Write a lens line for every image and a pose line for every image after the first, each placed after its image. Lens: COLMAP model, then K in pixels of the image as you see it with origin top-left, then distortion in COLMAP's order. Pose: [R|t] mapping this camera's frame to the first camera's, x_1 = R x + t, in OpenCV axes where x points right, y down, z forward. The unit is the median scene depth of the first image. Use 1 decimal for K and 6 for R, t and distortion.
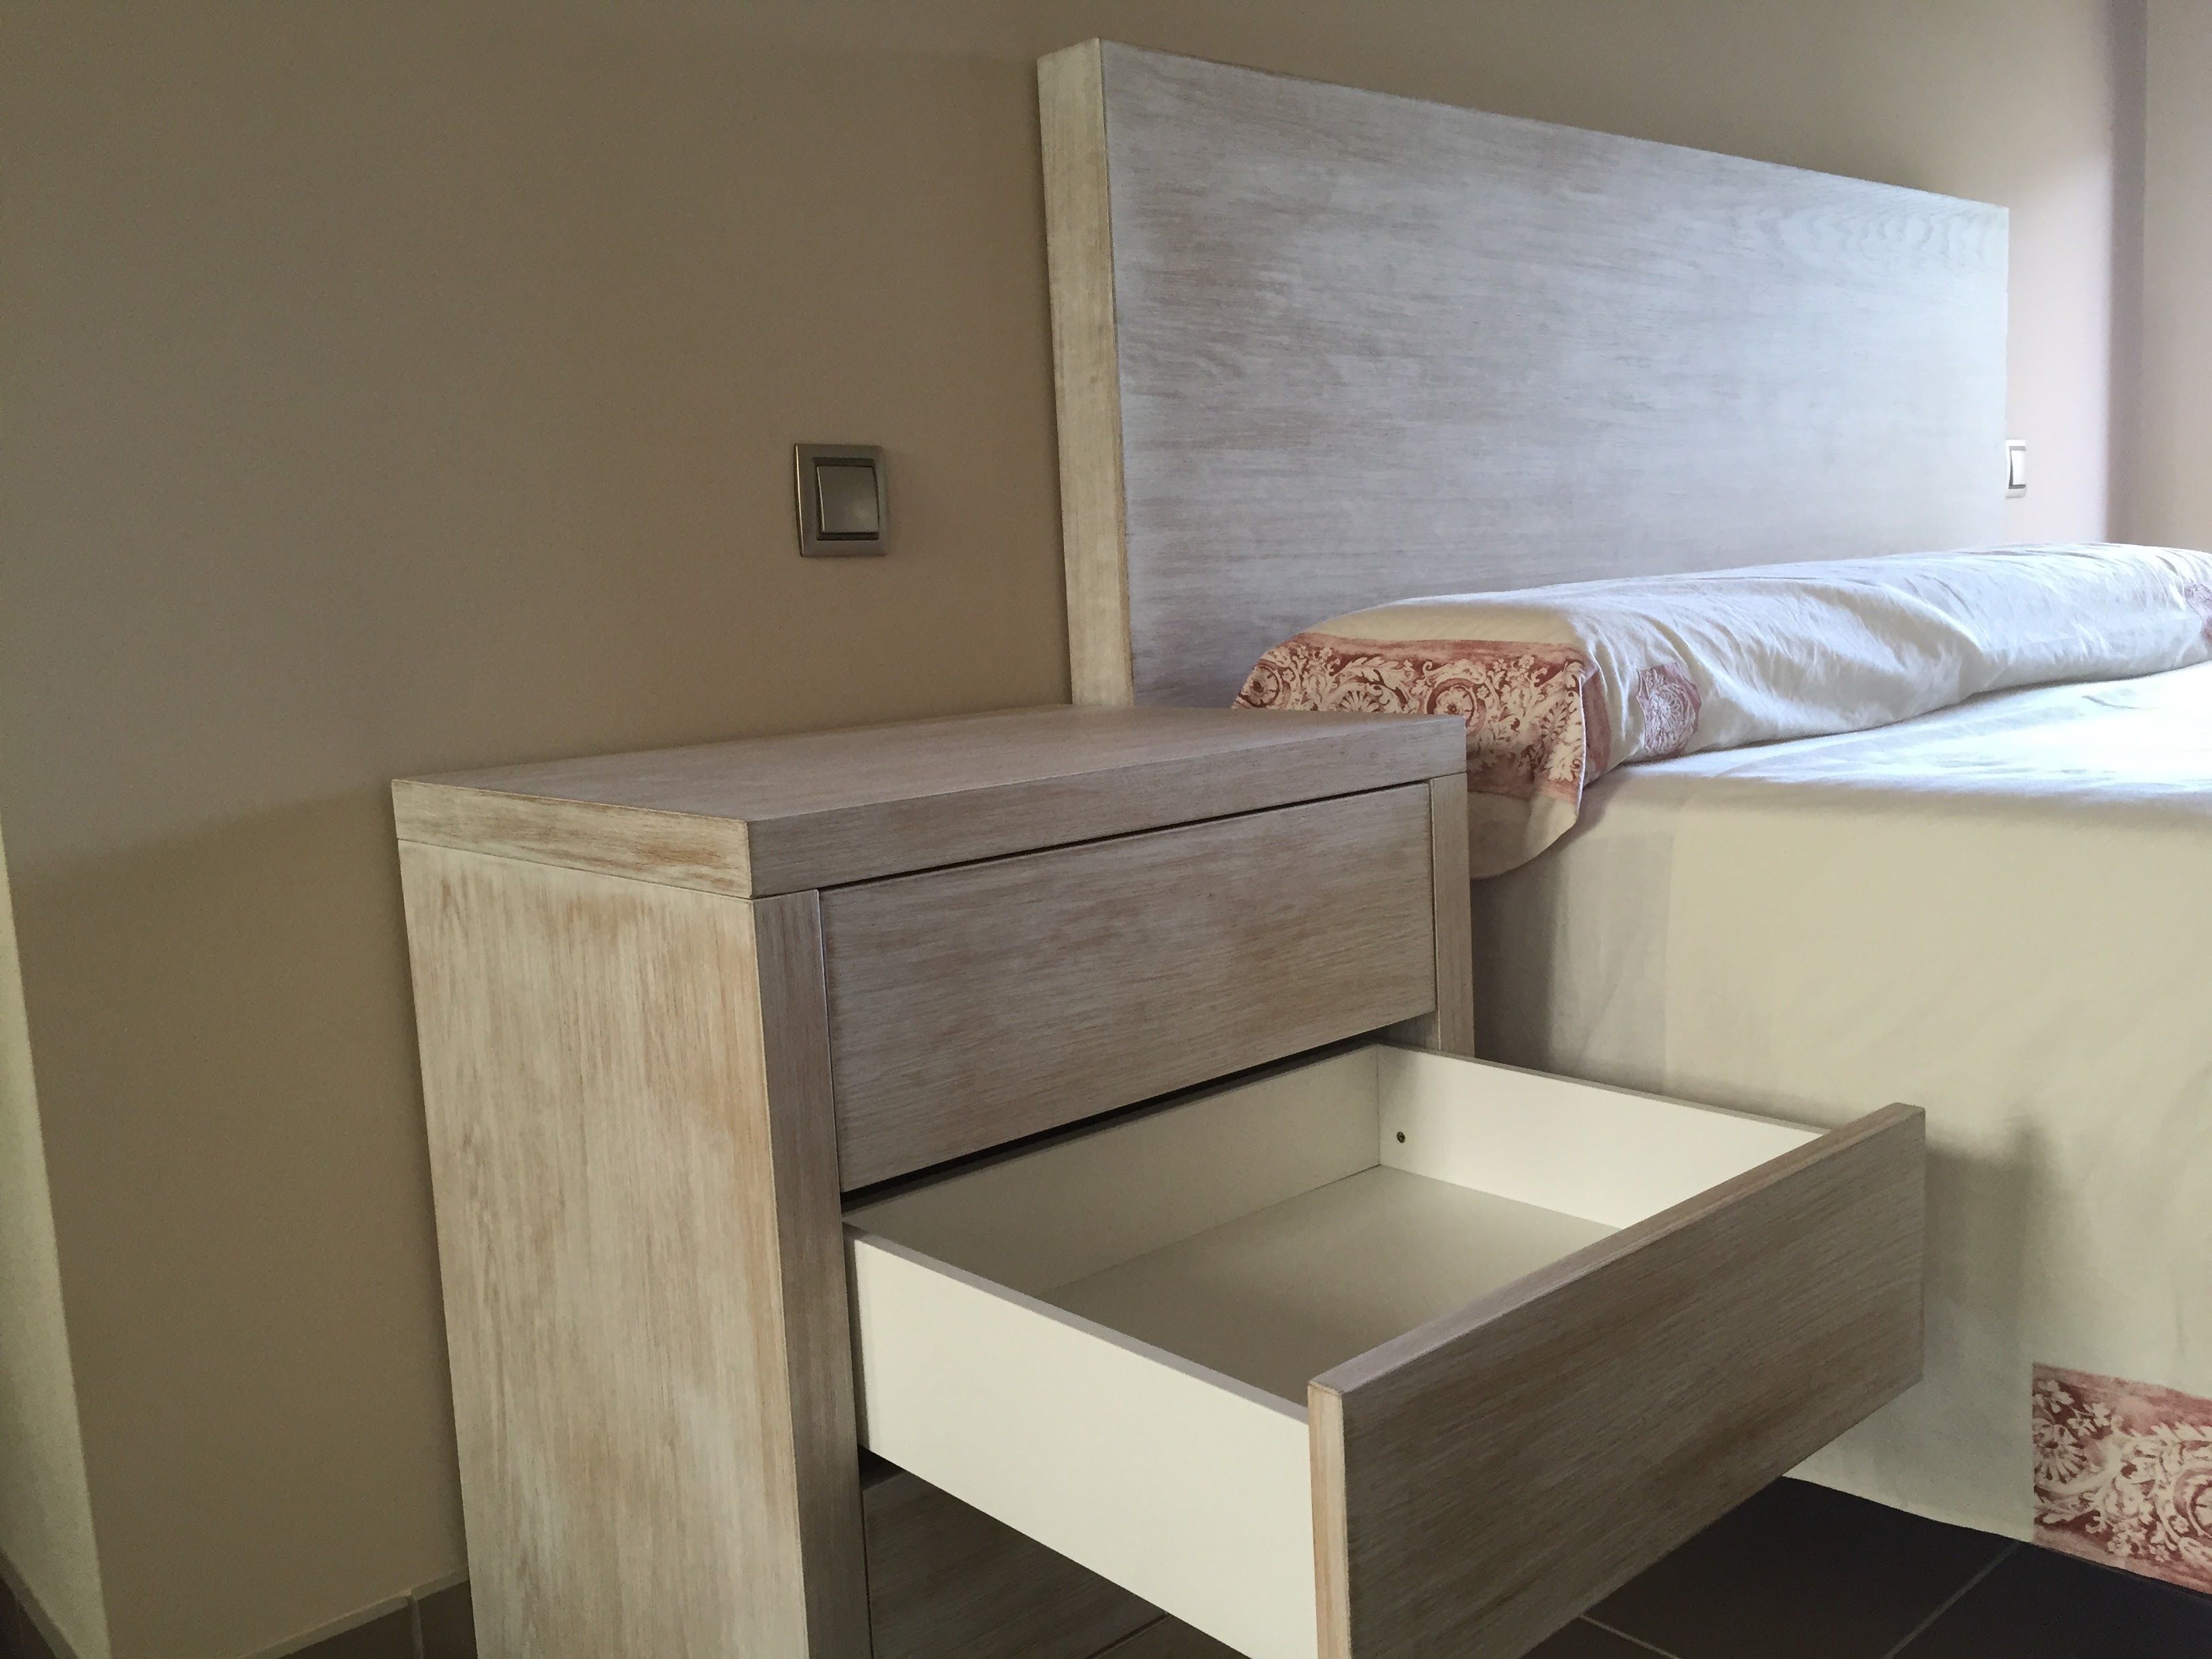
lens RADIAL K [[1905.6, 0, 1102.4], [0, 1905.6, 820.7], [0, 0, 1]] dist [0.086414, -0.120855]
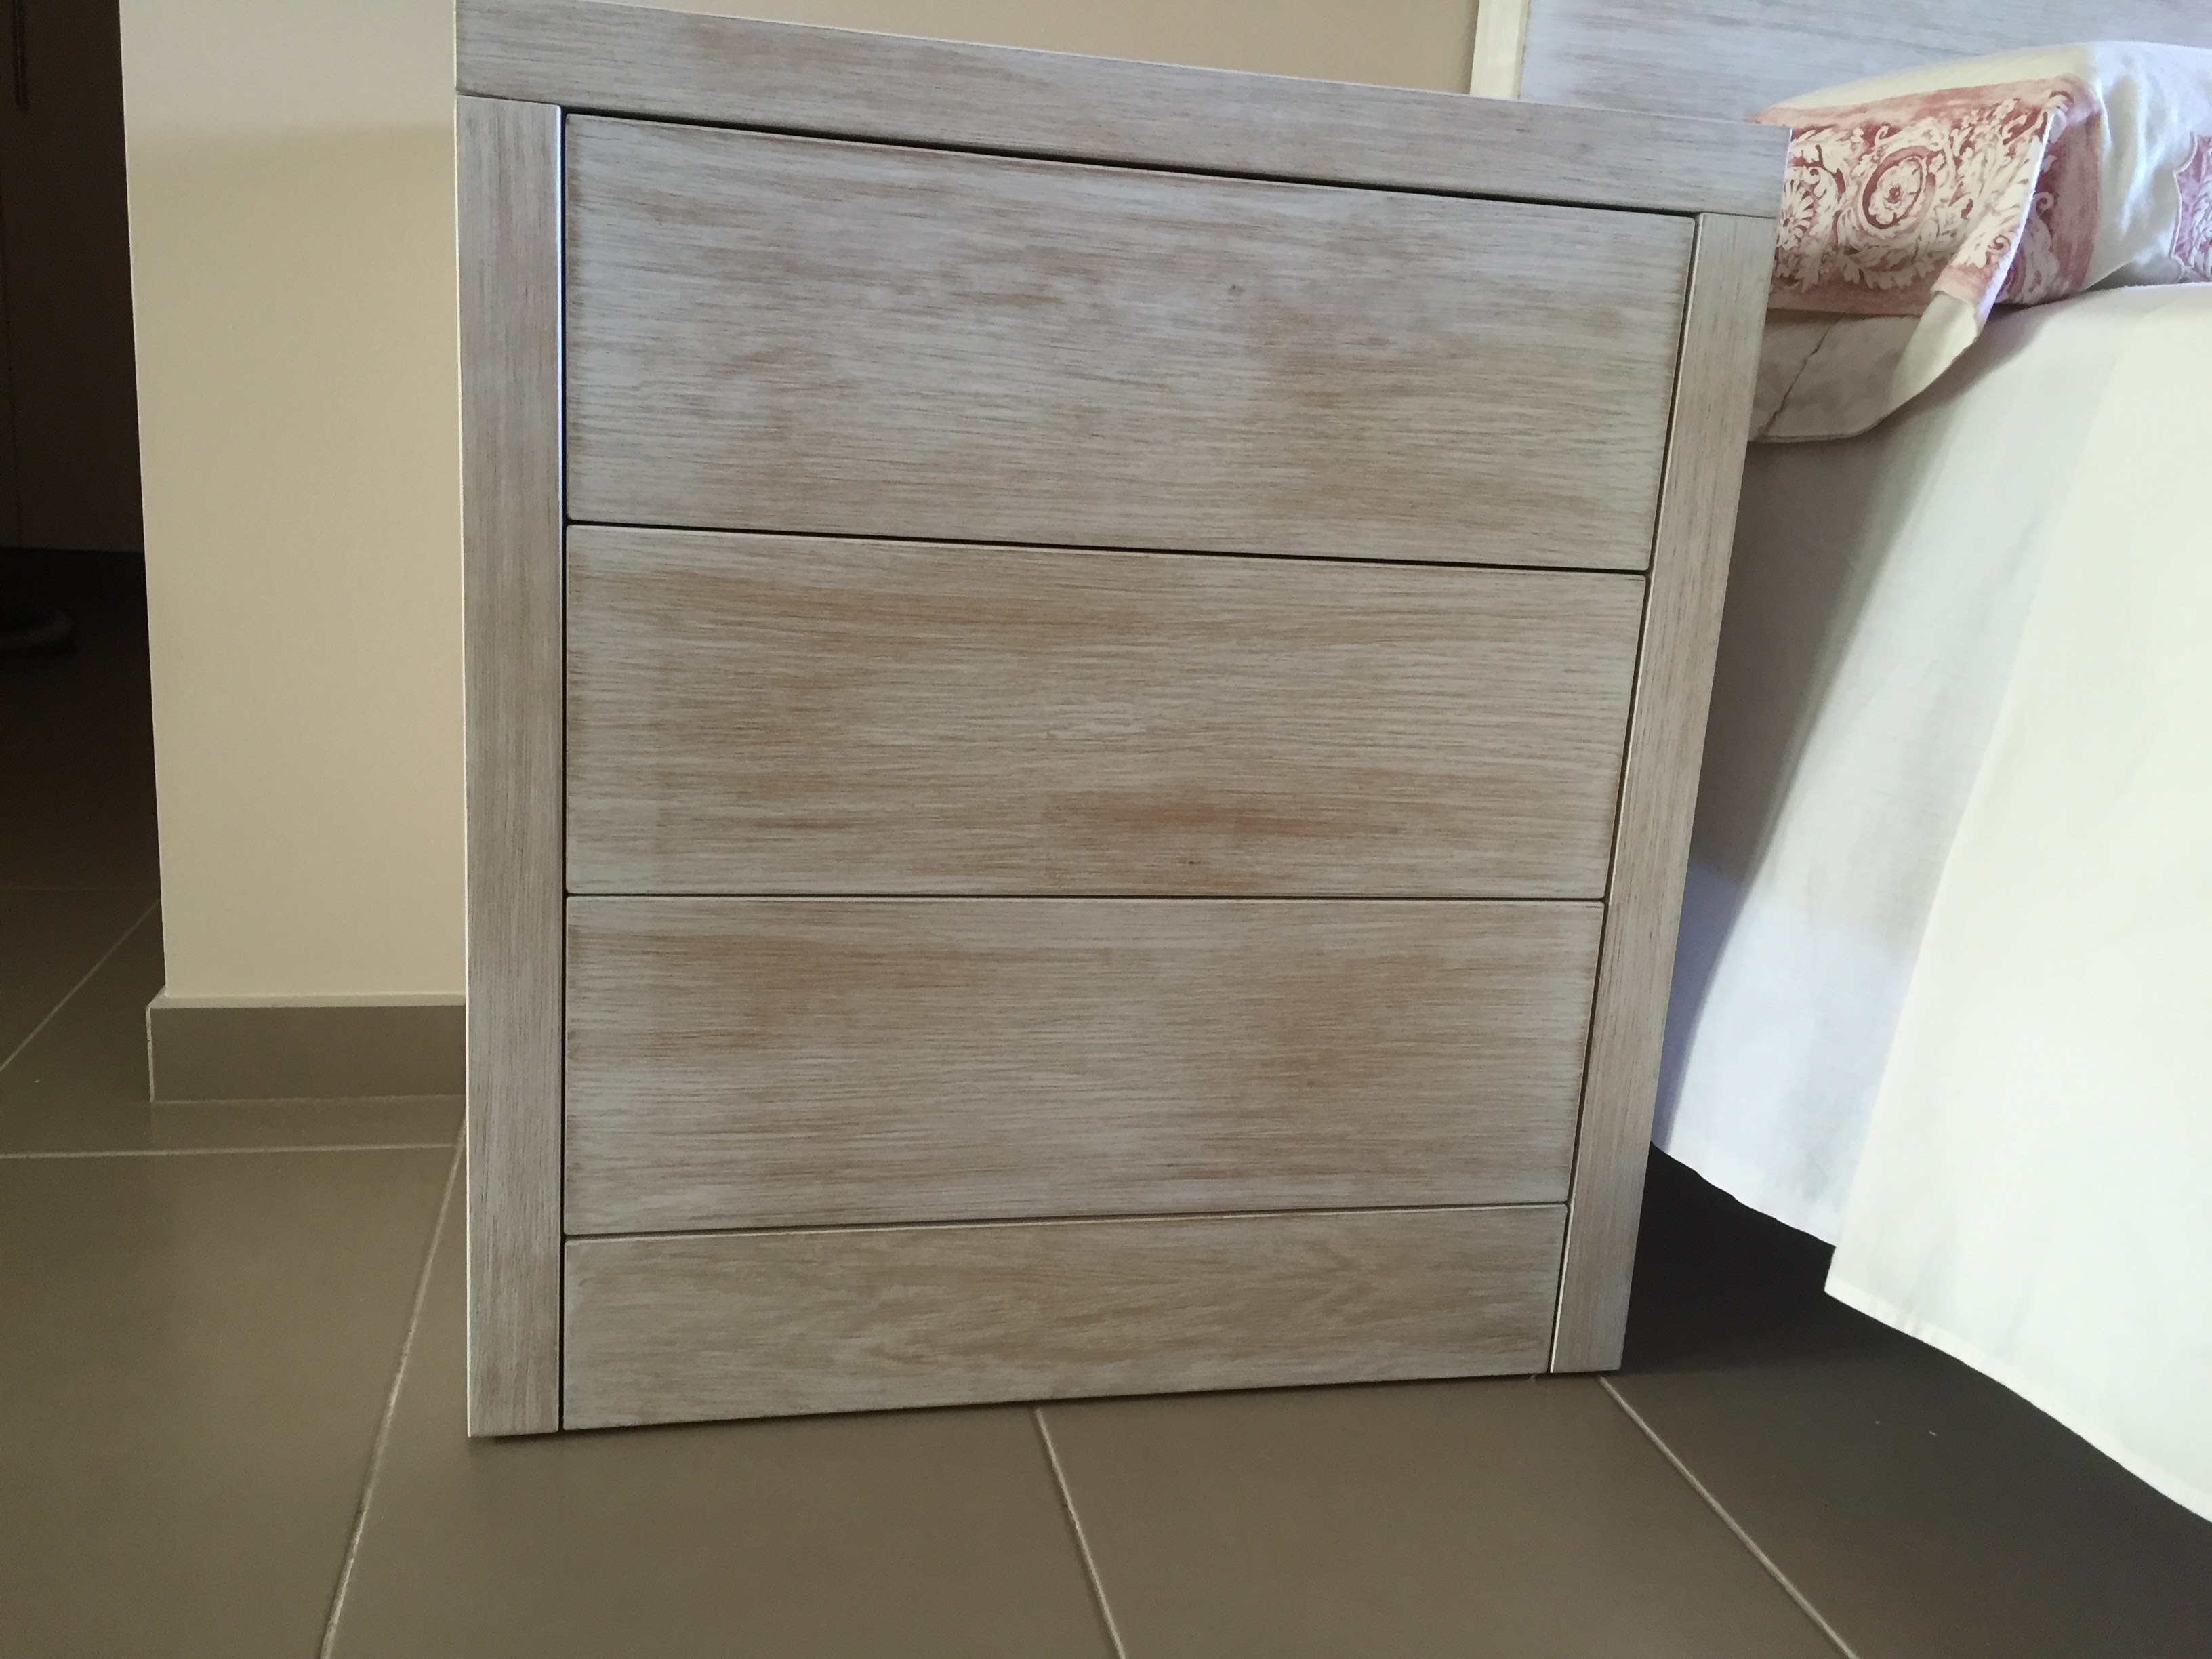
lens RADIAL K [[1905.6, 0, 1102.4], [0, 1905.6, 820.7], [0, 0, 1]] dist [0.086414, -0.120855]
pose [[0.863649, 0.215788, -0.455573, 0.366478], [-0.174445, 0.975844, 0.131517, 0.141354], [0.472948, -0.034112, 0.880430, 0.323577]]
